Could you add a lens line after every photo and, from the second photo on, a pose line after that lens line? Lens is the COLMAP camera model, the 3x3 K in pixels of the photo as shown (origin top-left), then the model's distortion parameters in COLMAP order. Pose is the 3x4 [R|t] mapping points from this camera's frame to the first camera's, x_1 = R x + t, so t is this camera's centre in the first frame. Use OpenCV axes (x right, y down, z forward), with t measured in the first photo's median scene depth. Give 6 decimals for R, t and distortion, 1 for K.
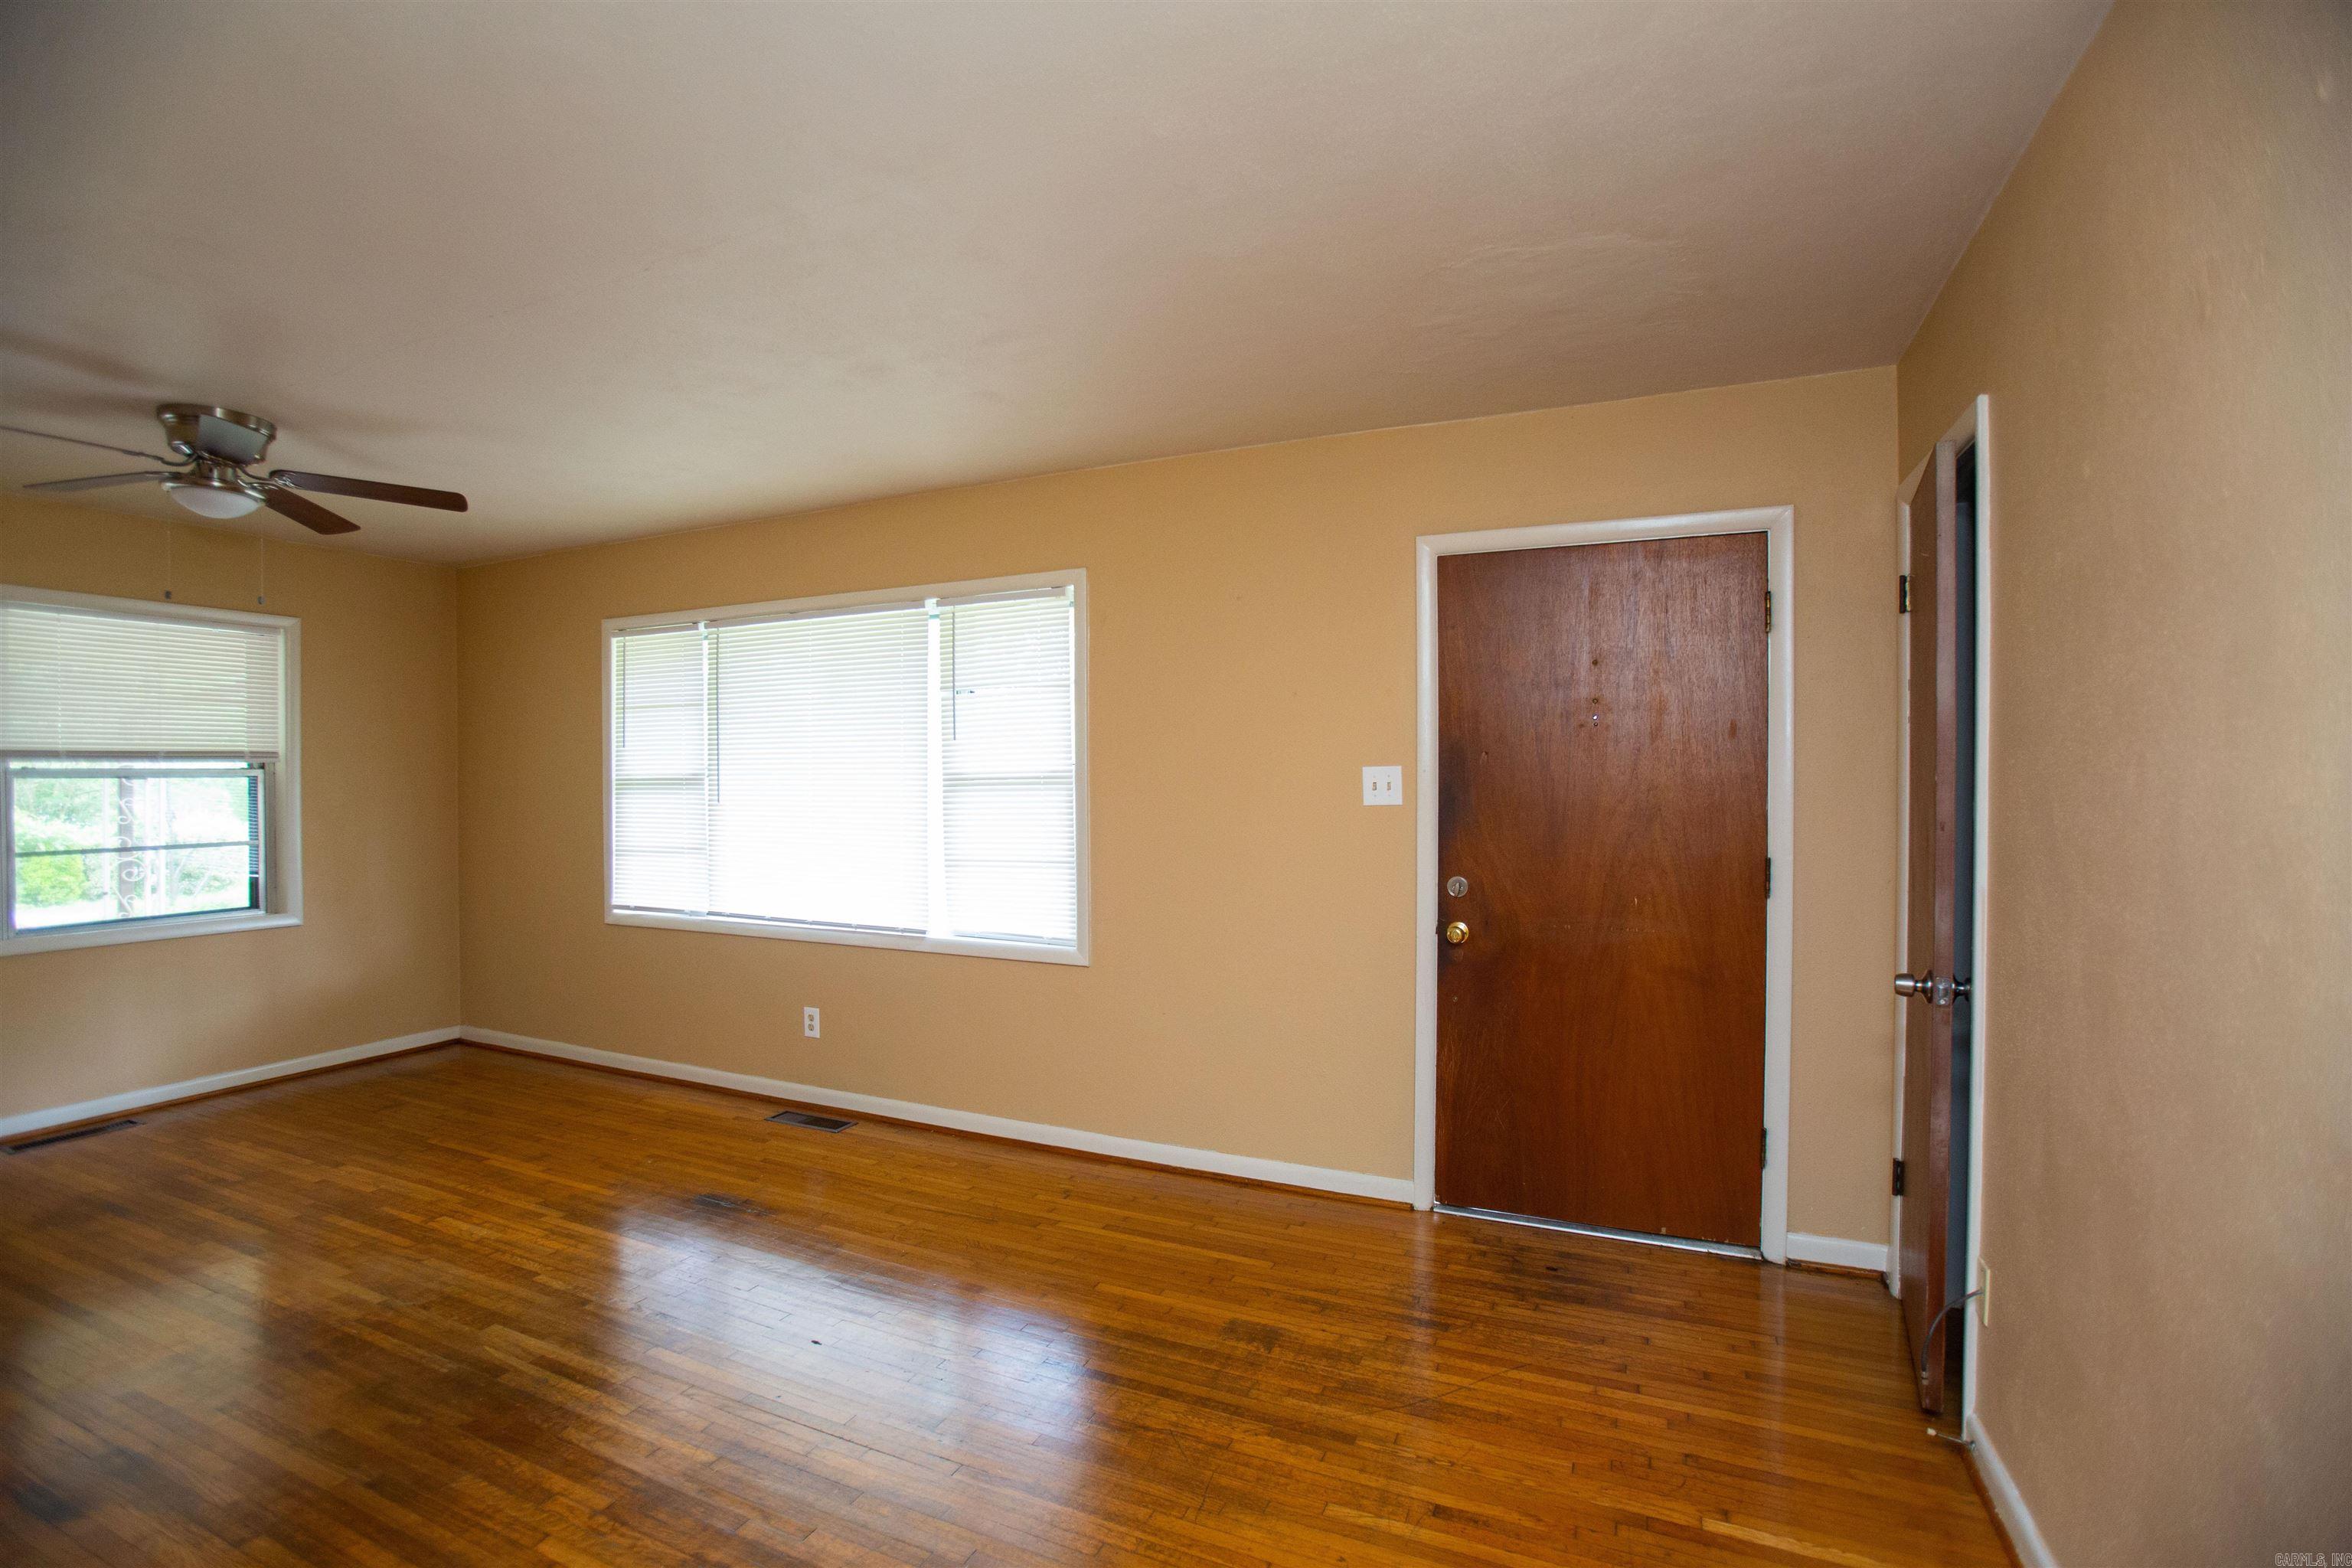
lens RADIAL K [[1080.4, 0, 1176.0], [0, 1080.4, 784.0], [0, 0, 1]] dist [-0.001419, -0.000338]
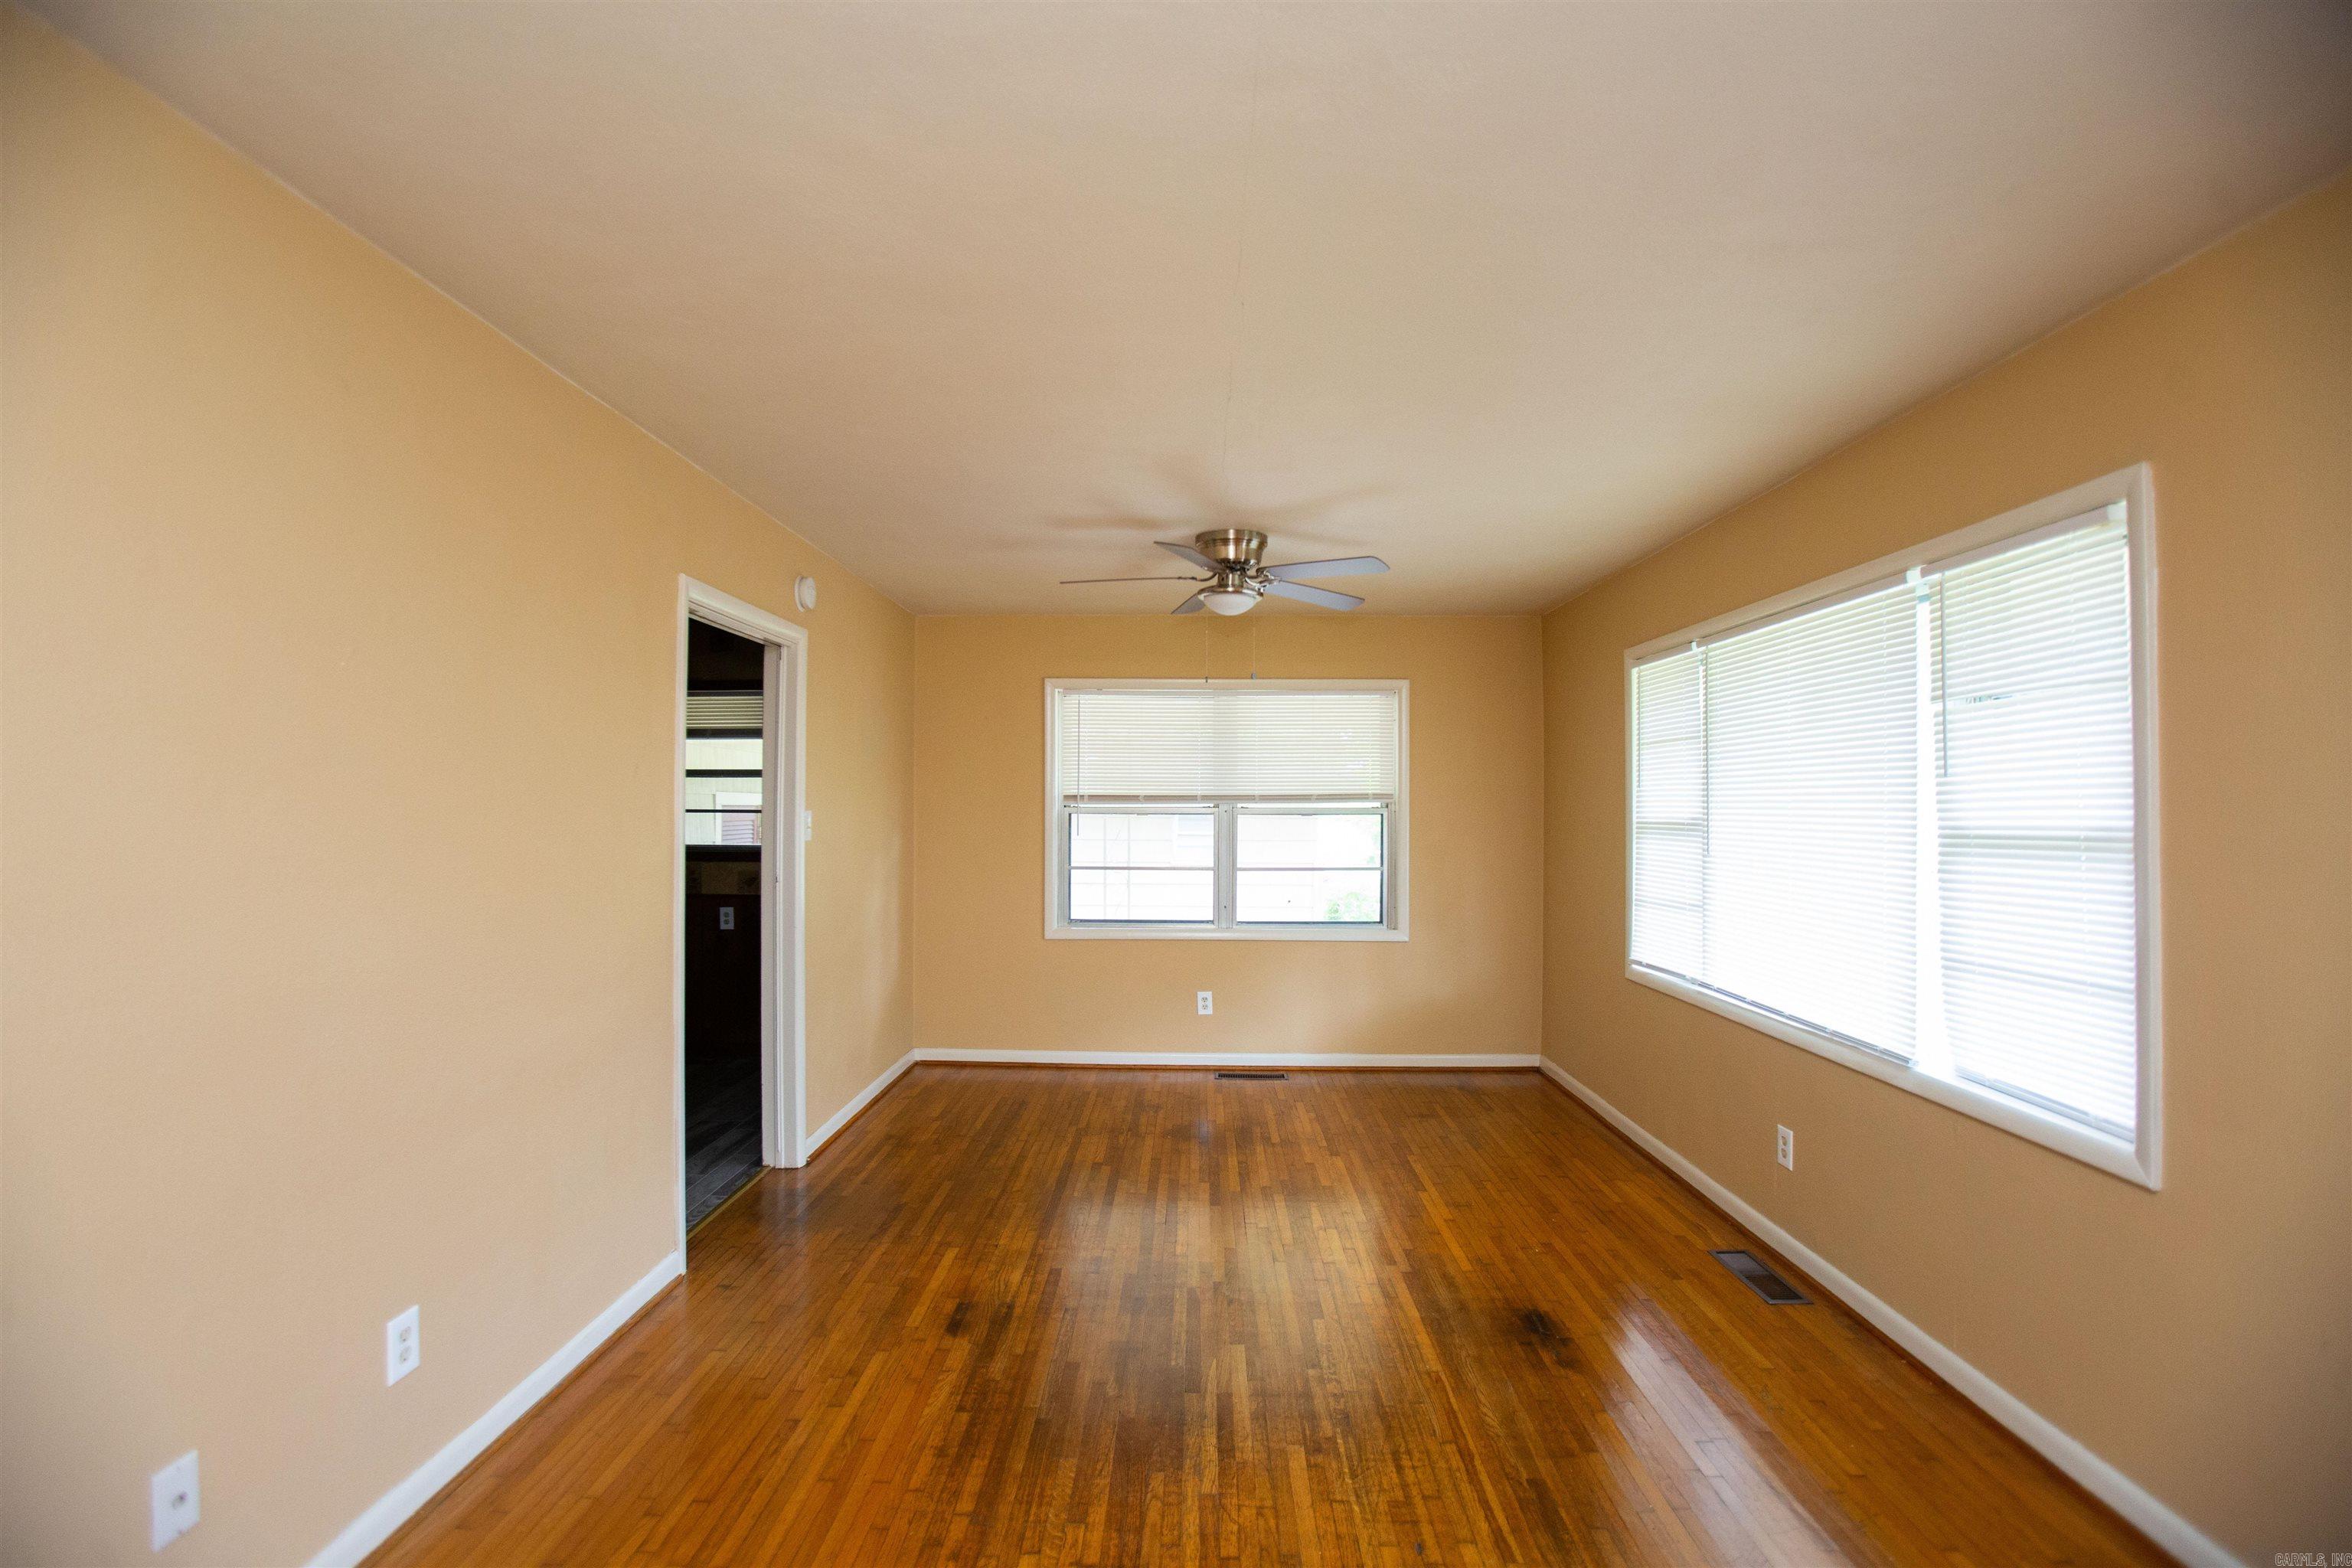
lens RADIAL K [[1110.9, 0, 1176.0], [0, 1110.9, 784.0], [0, 0, 1]] dist [-0.043711, 0.000246]
pose [[0.402260, -0.009615, -0.915475, 0.213262], [-0.011261, 0.999817, -0.015449, -0.020984], [0.915456, 0.016524, 0.402078, 0.314983]]
